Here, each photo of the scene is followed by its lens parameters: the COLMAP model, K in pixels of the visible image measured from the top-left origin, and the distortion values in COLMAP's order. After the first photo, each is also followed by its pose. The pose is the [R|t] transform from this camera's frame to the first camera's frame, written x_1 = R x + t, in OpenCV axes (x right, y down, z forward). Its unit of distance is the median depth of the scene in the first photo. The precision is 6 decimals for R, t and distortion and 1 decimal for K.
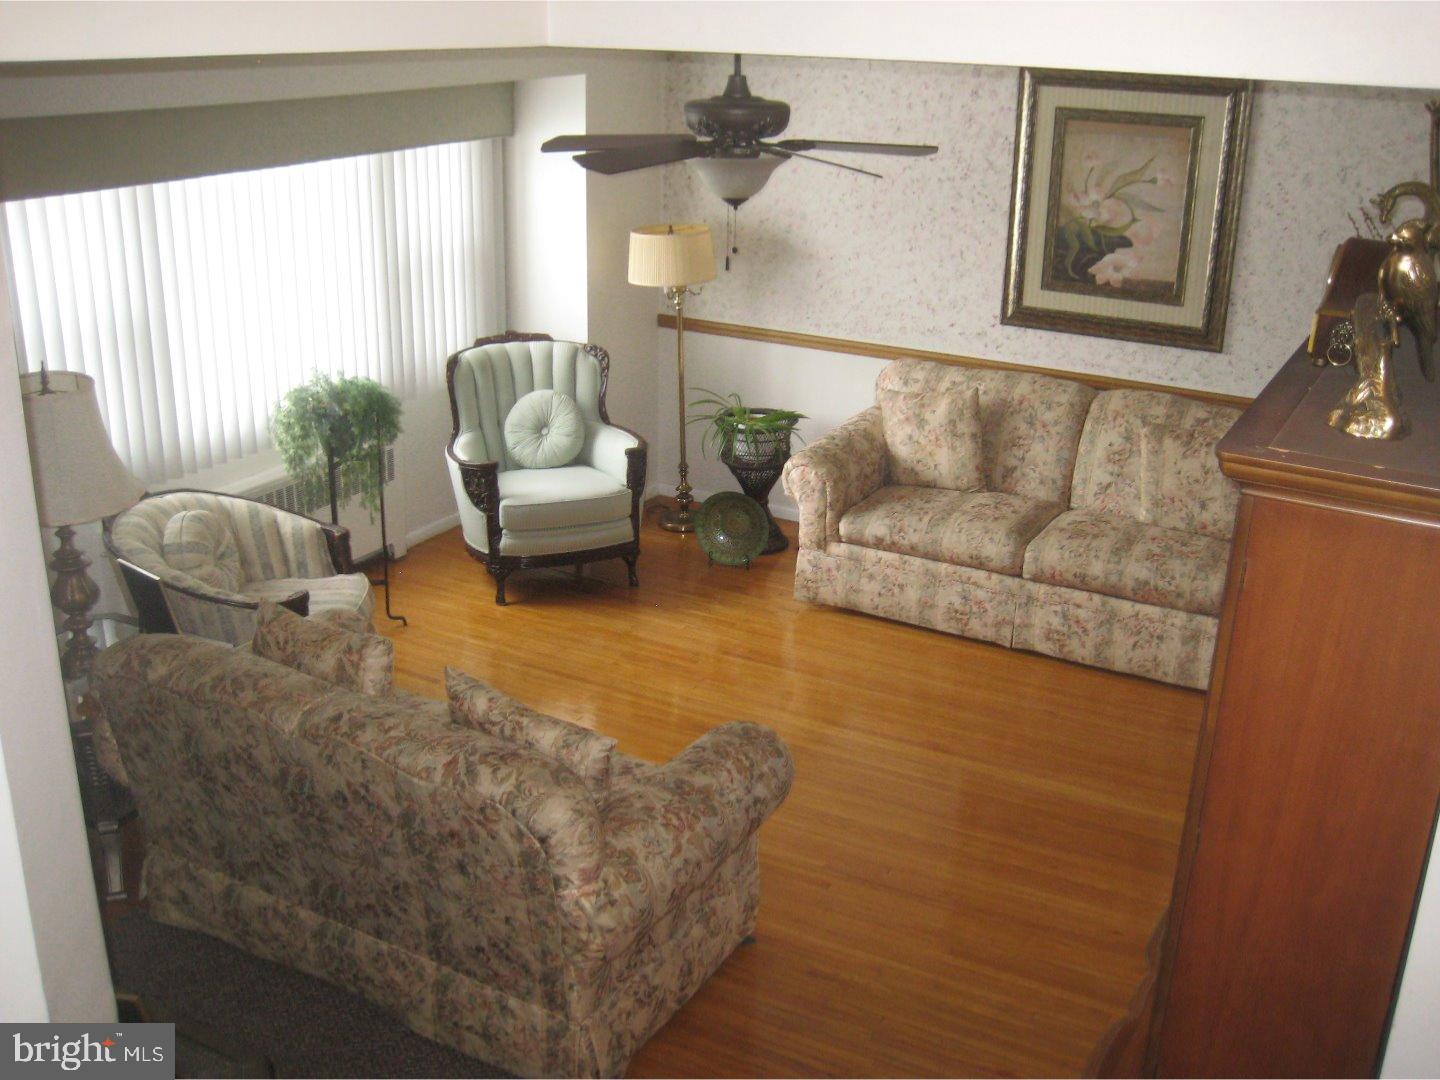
lens RADIAL K [[1493.1, 0, 746.3], [0, 1493.1, 560.2], [0, 0, 1]] dist [-0.152959, 0.191001]
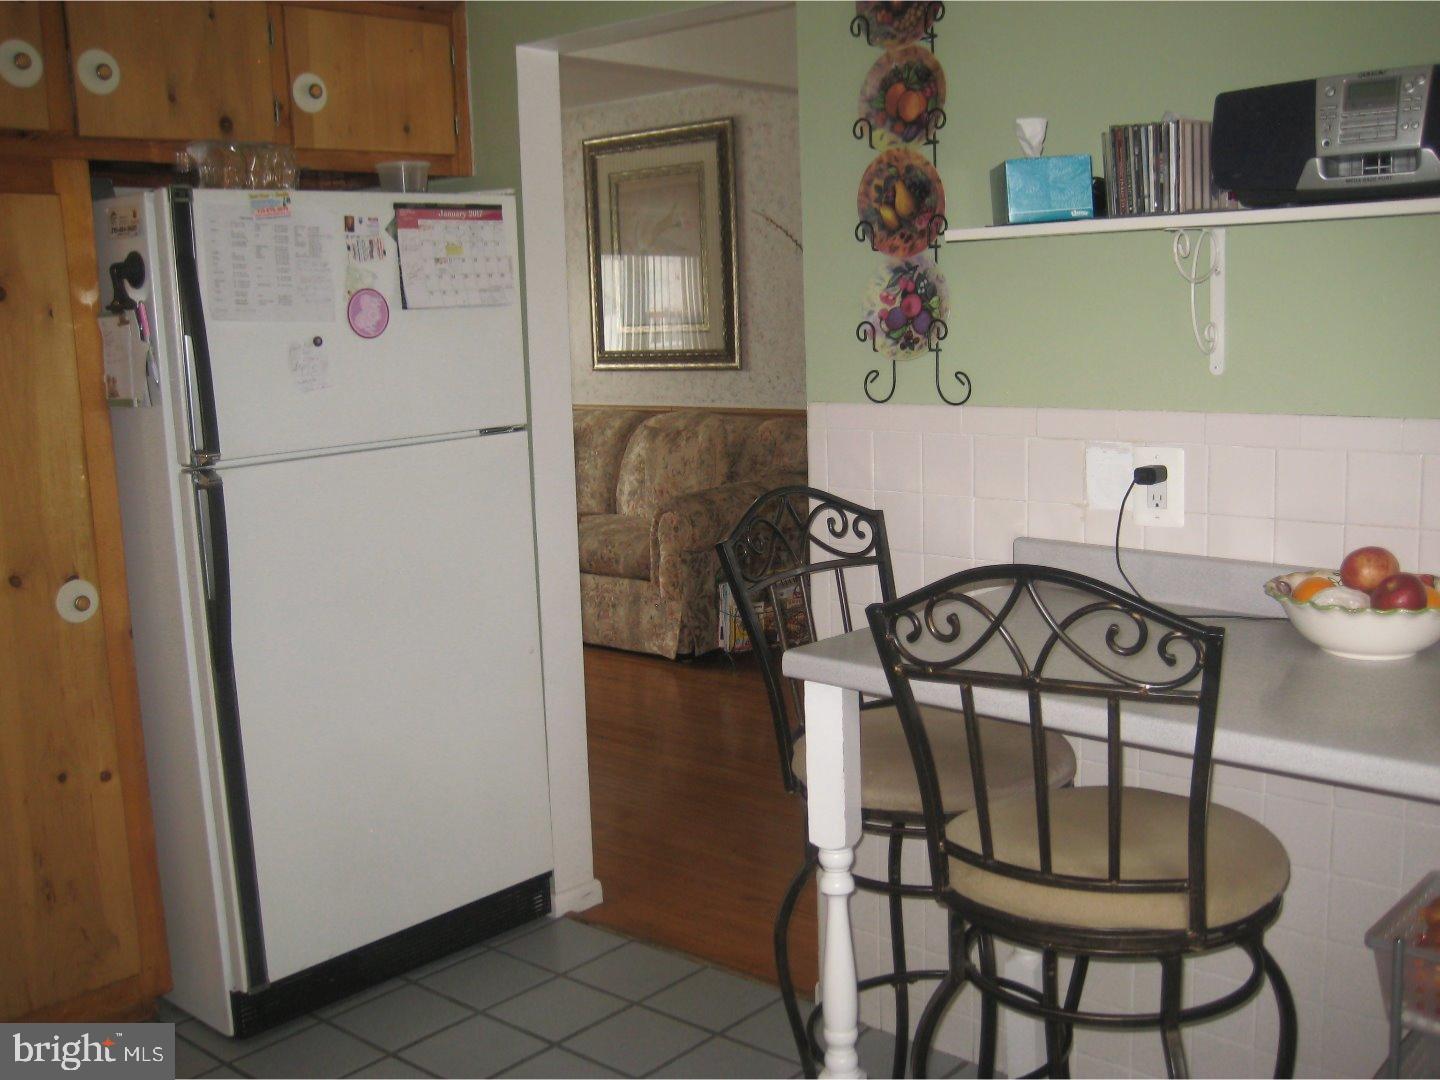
lens RADIAL K [[1493.1, 0, 746.3], [0, 1493.1, 560.2], [0, 0, 1]] dist [-0.152959, 0.191001]
pose [[0.975161, -0.017831, -0.220779, 0.568031], [-0.025938, 0.980704, -0.193772, 0.210797], [0.219974, 0.194686, 0.955881, -0.025802]]
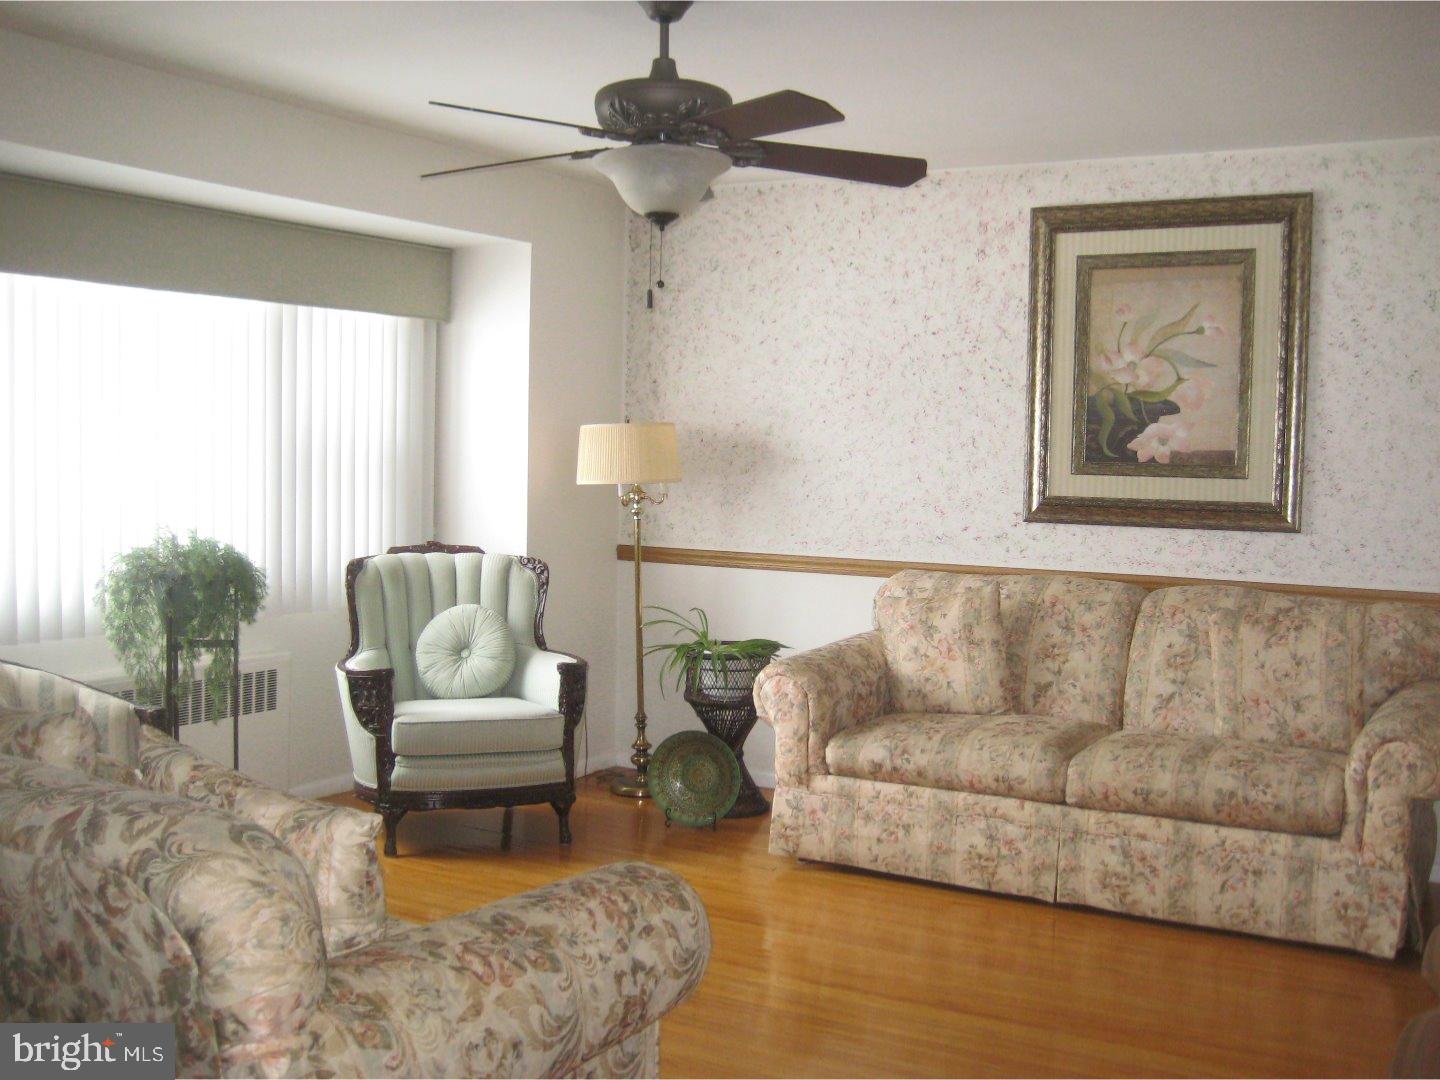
lens RADIAL K [[1493.1, 0, 746.3], [0, 1493.1, 560.2], [0, 0, 1]] dist [-0.152959, 0.191001]
pose [[0.999764, -0.000874, -0.021702, 0.038422], [-0.005451, 0.957106, -0.289688, 0.106767], [0.021024, 0.289738, 0.956875, 0.232561]]
